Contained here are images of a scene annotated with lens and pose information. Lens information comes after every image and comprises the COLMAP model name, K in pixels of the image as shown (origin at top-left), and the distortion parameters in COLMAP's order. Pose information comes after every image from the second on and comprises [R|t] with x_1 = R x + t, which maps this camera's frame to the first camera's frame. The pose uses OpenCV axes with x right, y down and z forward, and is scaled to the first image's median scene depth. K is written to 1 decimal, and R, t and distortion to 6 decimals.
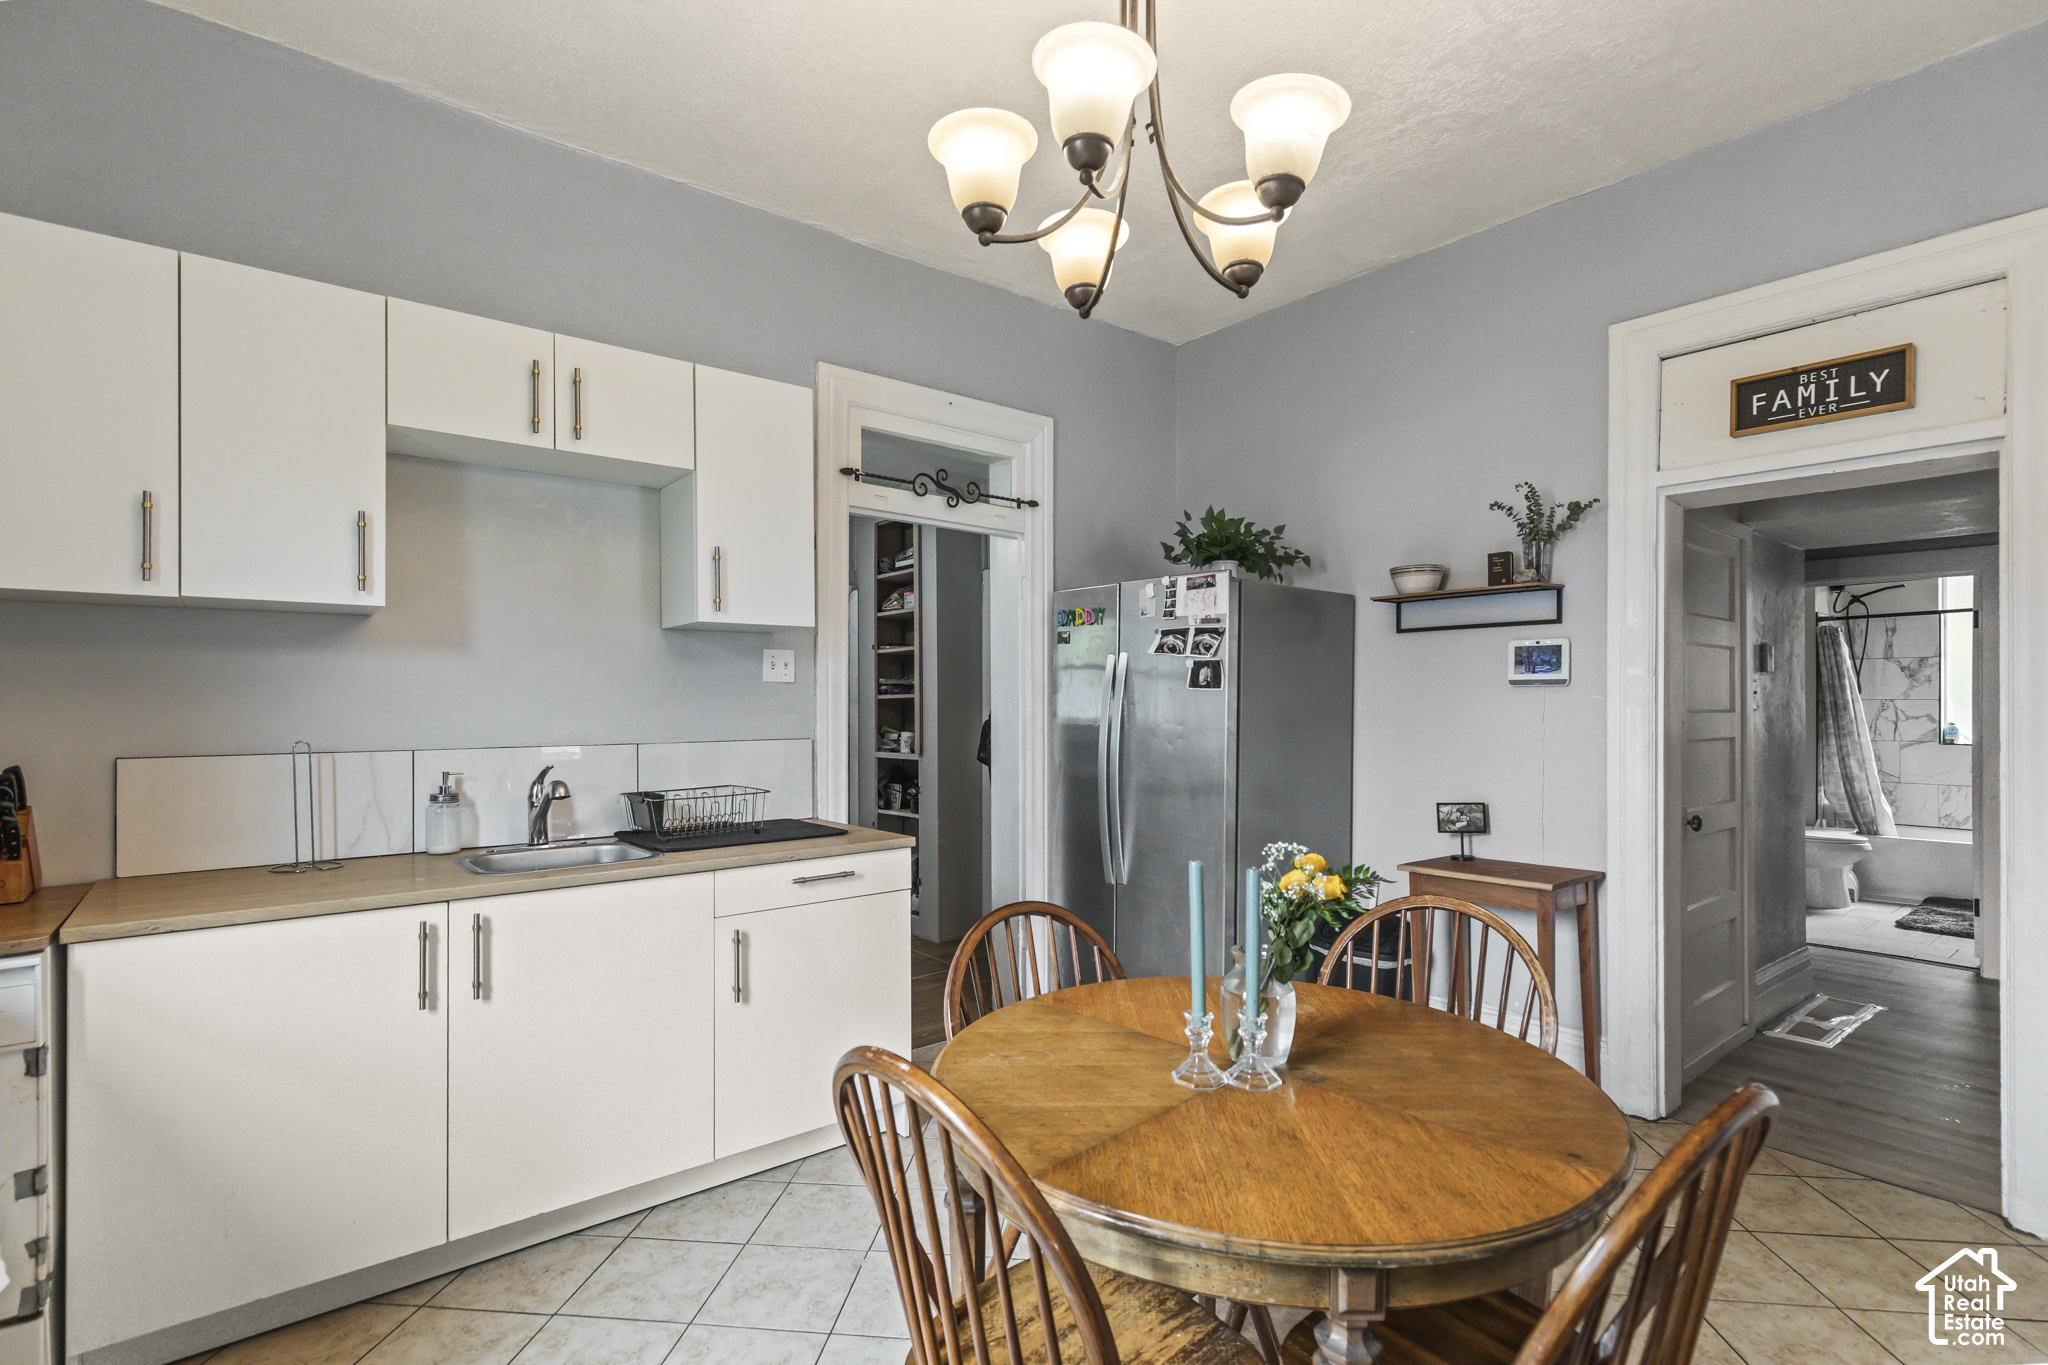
lens RADIAL K [[951.7, 0, 1037.7], [0, 951.7, 716.4], [0, 0, 1]] dist [0.008631, -0.006269]
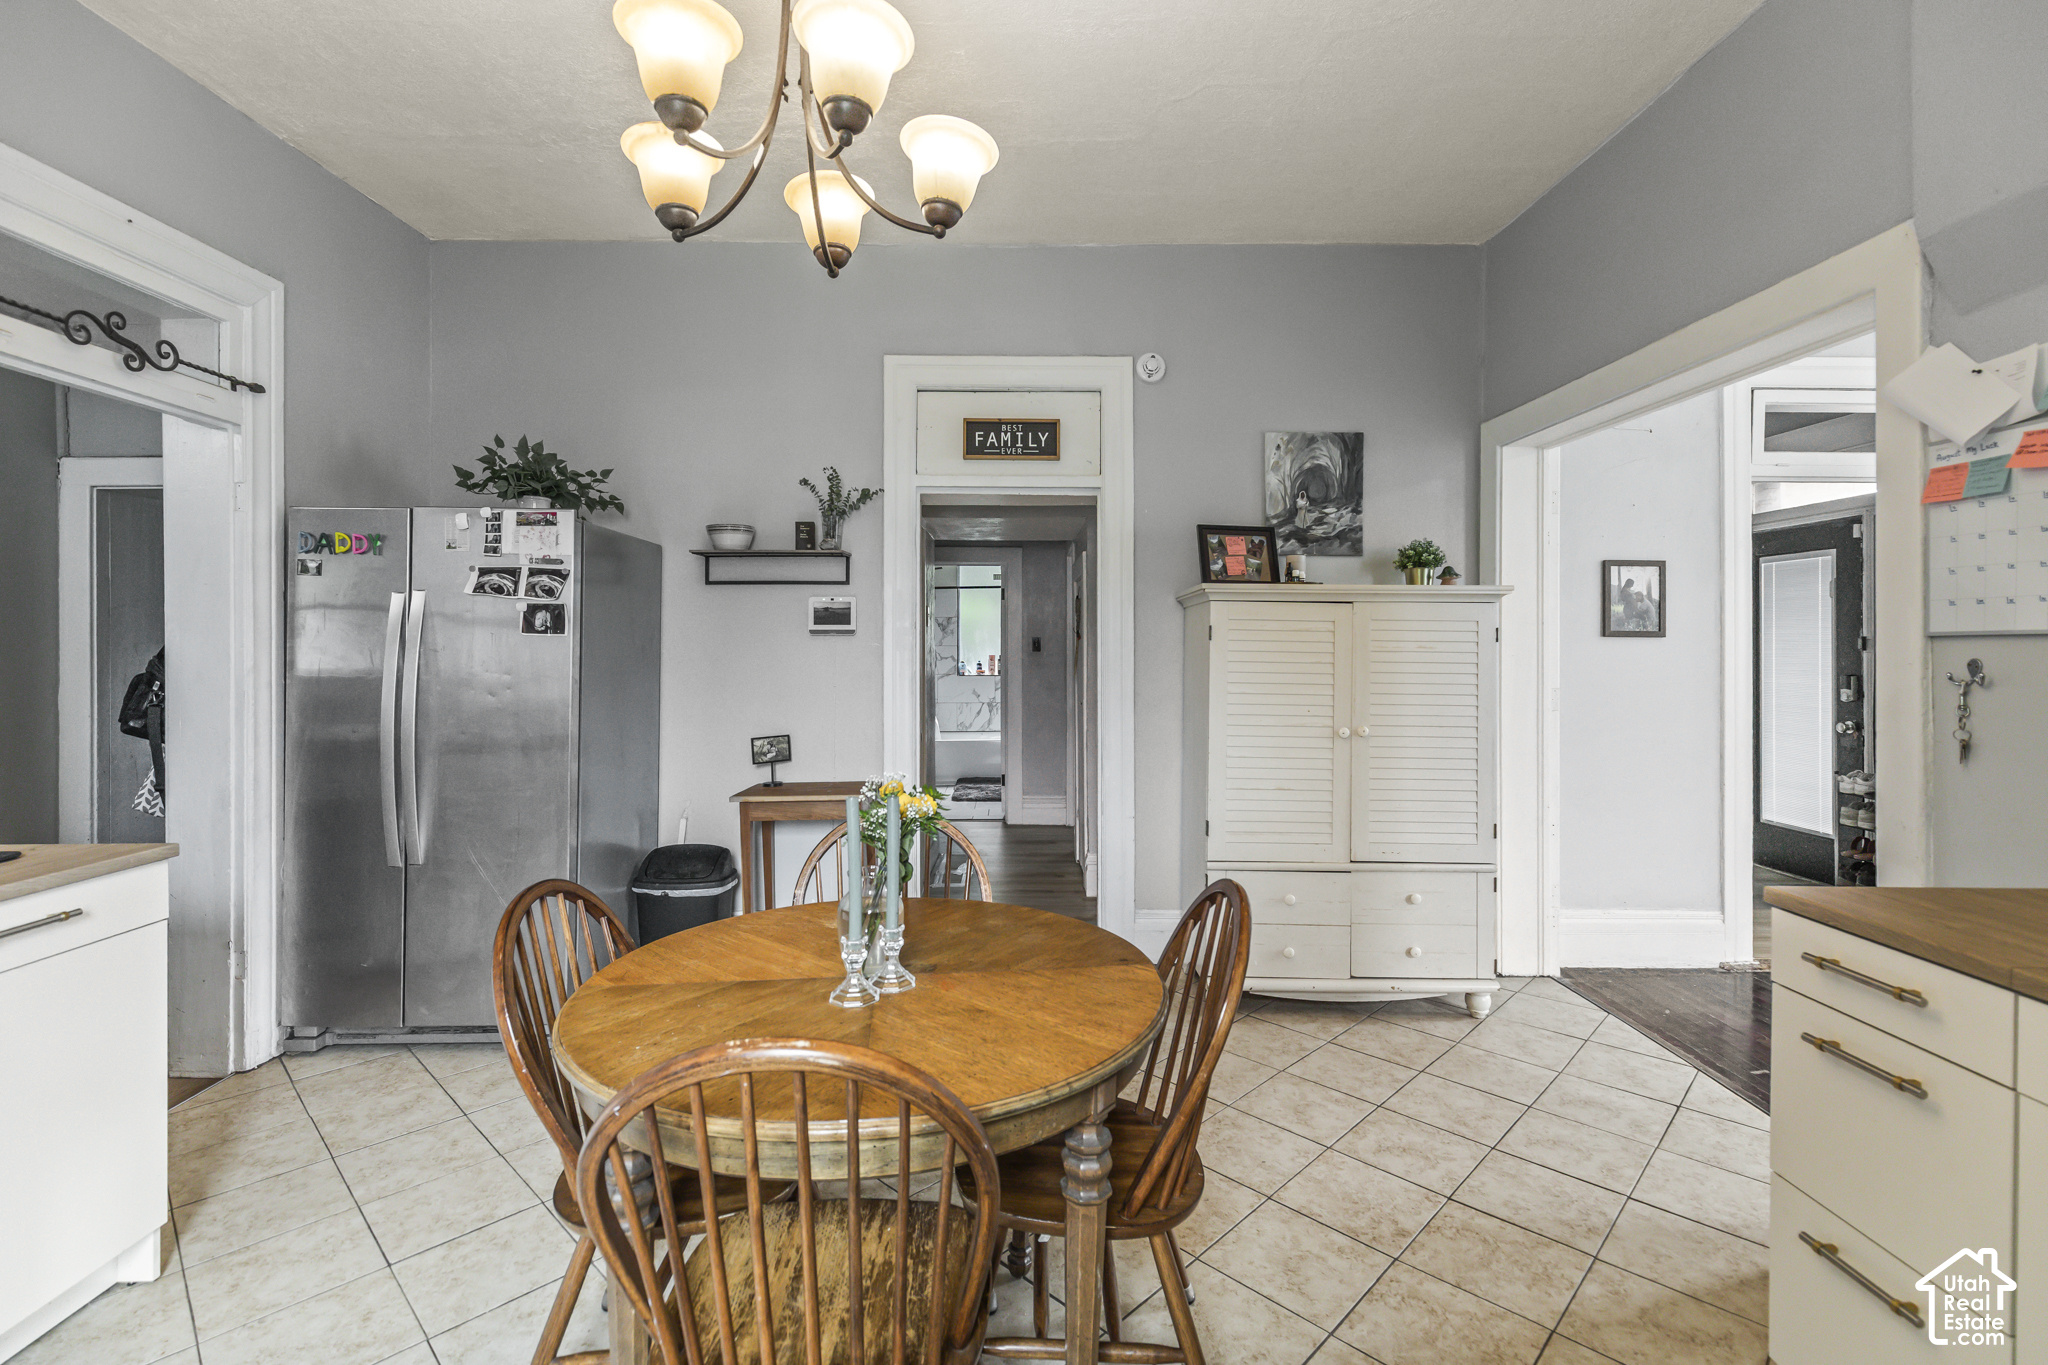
lens RADIAL K [[951.7, 0, 935.7], [0, 951.7, 657.9], [0, 0, 1]] dist [0.008631, -0.006269]
pose [[0.633199, -0.009944, 0.773925, -0.311968], [0.012638, 0.999917, 0.002507, -0.004061], [-0.773886, 0.008193, 0.633272, 0.123243]]
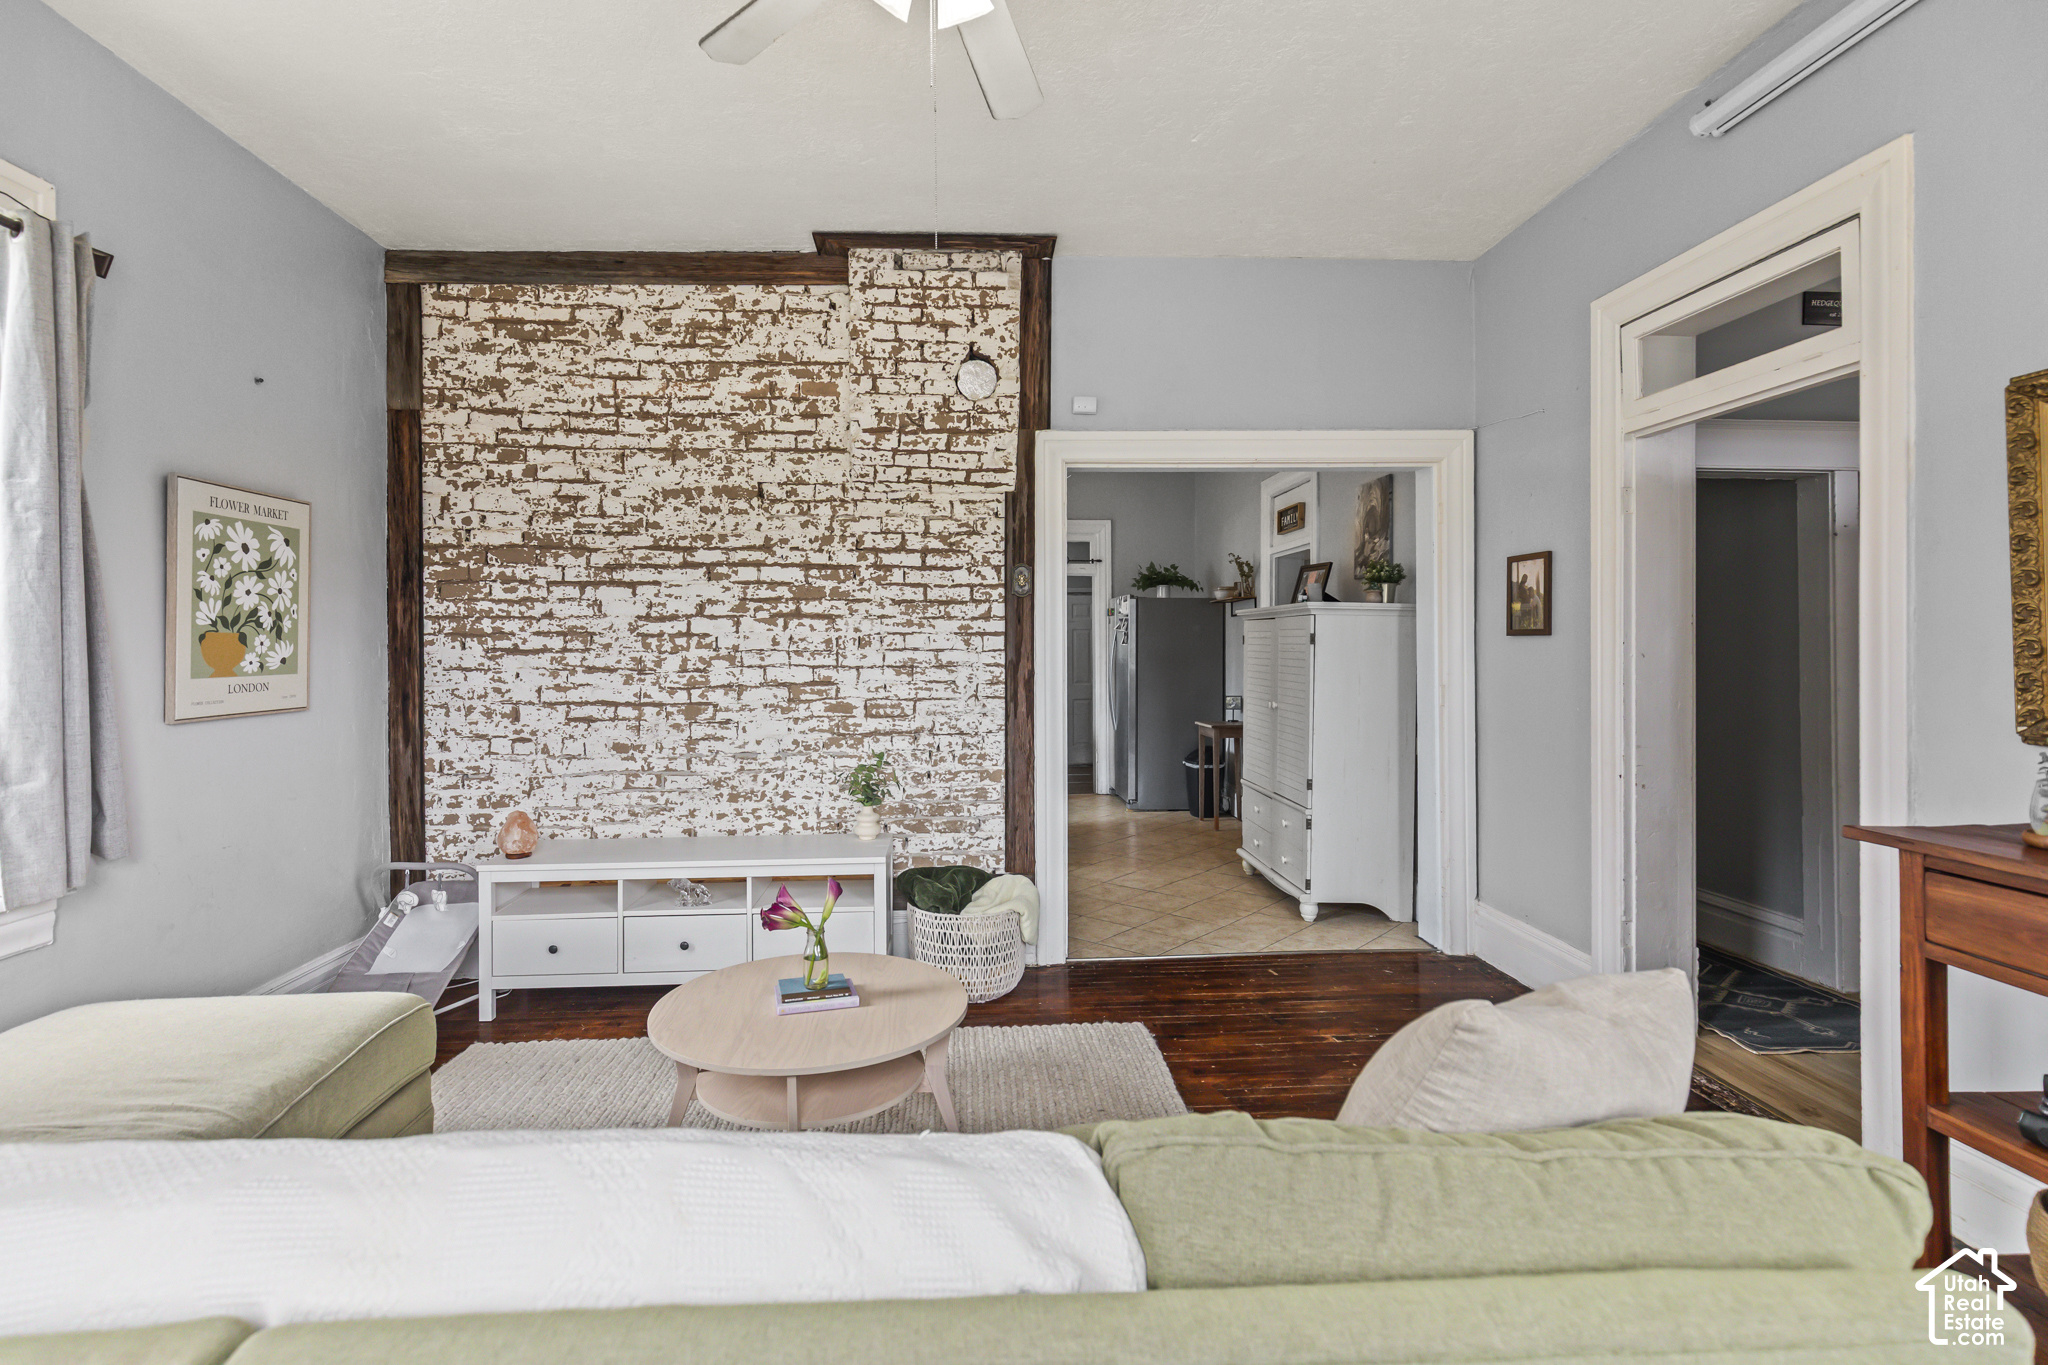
lens RADIAL K [[951.7, 0, 994.5], [0, 951.7, 637.0], [0, 0, 1]] dist [0.008631, -0.006269]
pose [[0.801027, -0.011042, -0.598527, 1.368859], [-0.008633, 0.999513, -0.029994, 0.026221], [0.598566, 0.029193, 0.800541, -1.105937]]
